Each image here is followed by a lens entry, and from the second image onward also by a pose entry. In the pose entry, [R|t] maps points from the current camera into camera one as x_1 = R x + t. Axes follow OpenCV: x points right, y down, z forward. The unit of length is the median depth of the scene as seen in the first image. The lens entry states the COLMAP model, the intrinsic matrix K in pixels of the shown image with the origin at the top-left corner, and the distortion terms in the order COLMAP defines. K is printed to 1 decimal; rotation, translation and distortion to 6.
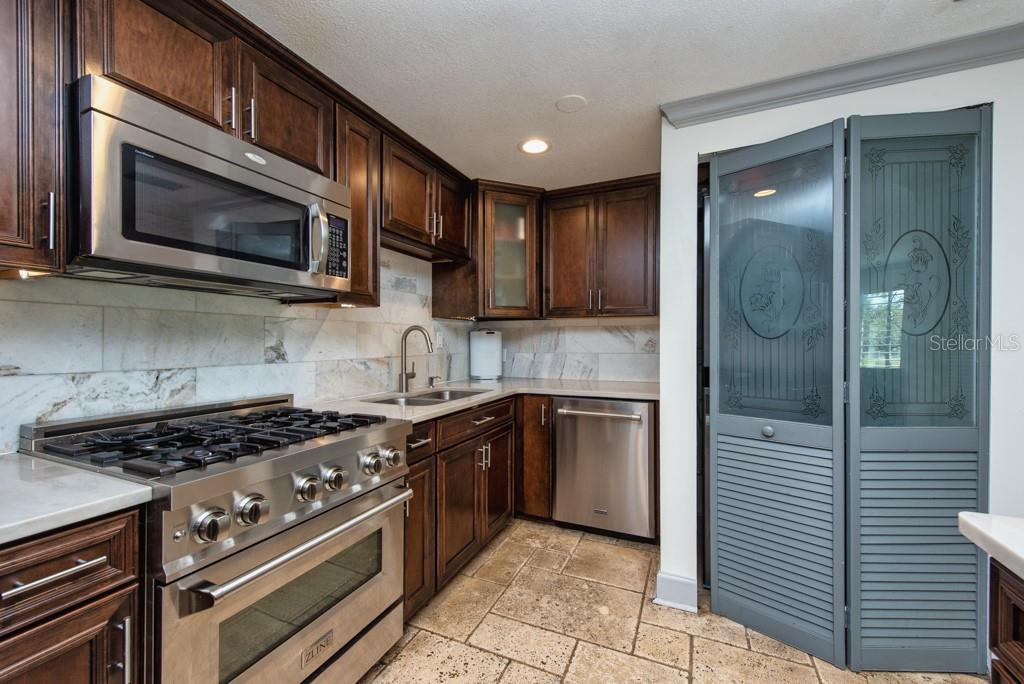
lens RADIAL K [[401.7, 0, 489.4], [0, 401.7, 342.8], [0, 0, 1]] dist [0.011459, -0.002041]
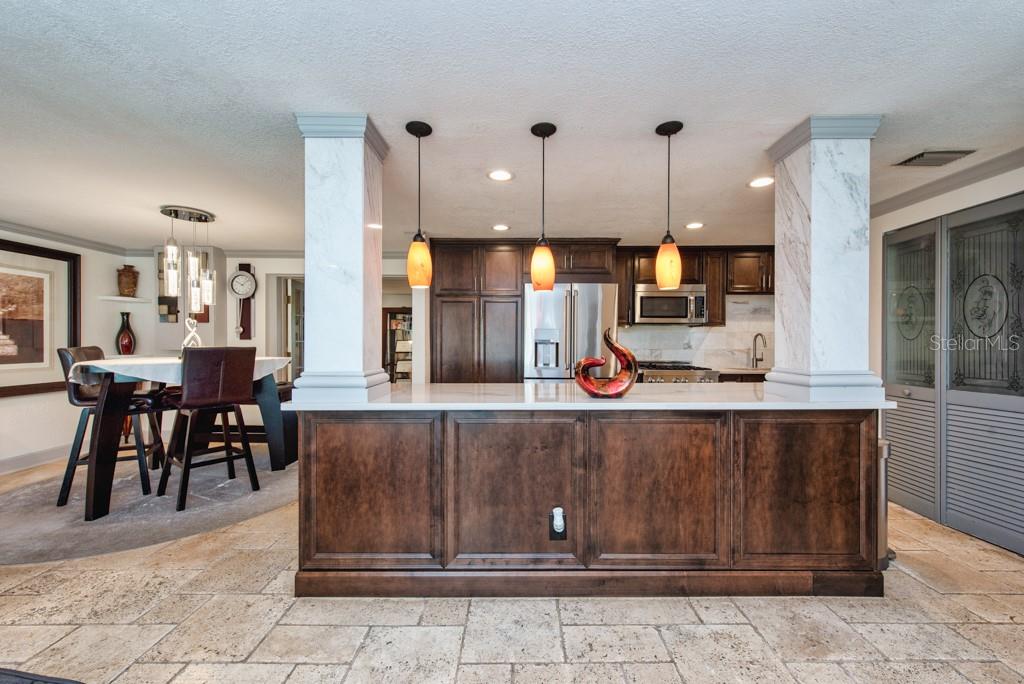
lens RADIAL K [[401.7, 0, 518.3], [0, 401.7, 341.3], [0, 0, 1]] dist [0.011459, -0.002041]
pose [[0.449577, 0.001884, -0.893240, 1.176195], [-0.006505, 0.999978, -0.001165, 0.006223], [0.893218, 0.006334, 0.449580, -1.051573]]
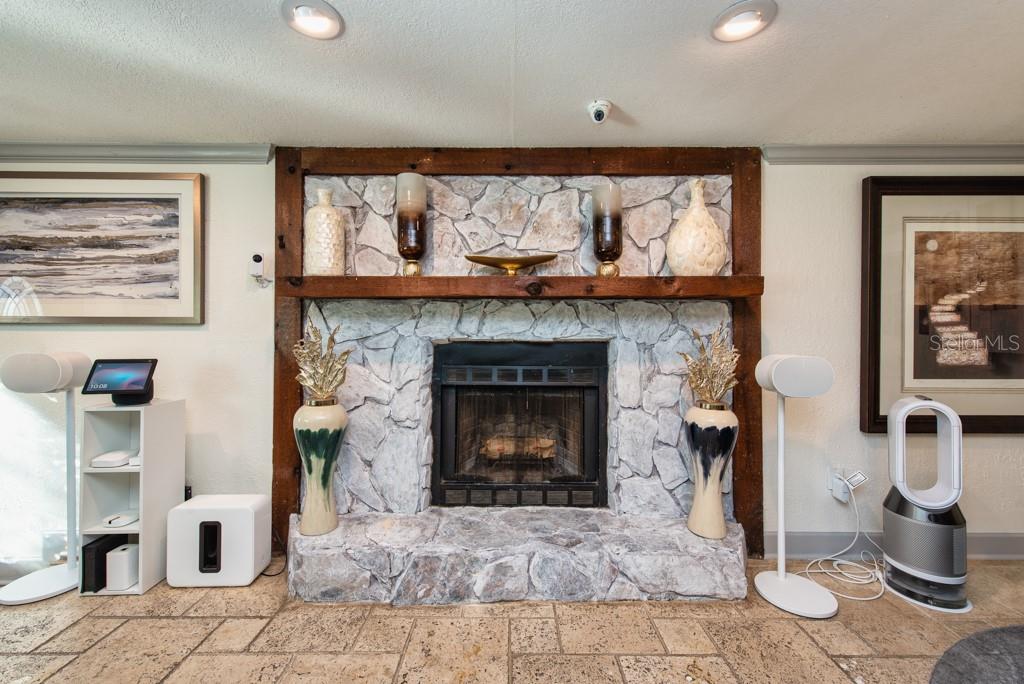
lens RADIAL K [[401.7, 0, 505.1], [0, 401.7, 336.2], [0, 0, 1]] dist [0.011459, -0.002041]
pose [[-0.893247, -0.002920, -0.449557, 0.201895], [-0.003951, 0.999991, 0.001355, 0.006381], [0.449549, 0.002986, -0.893251, -1.838243]]
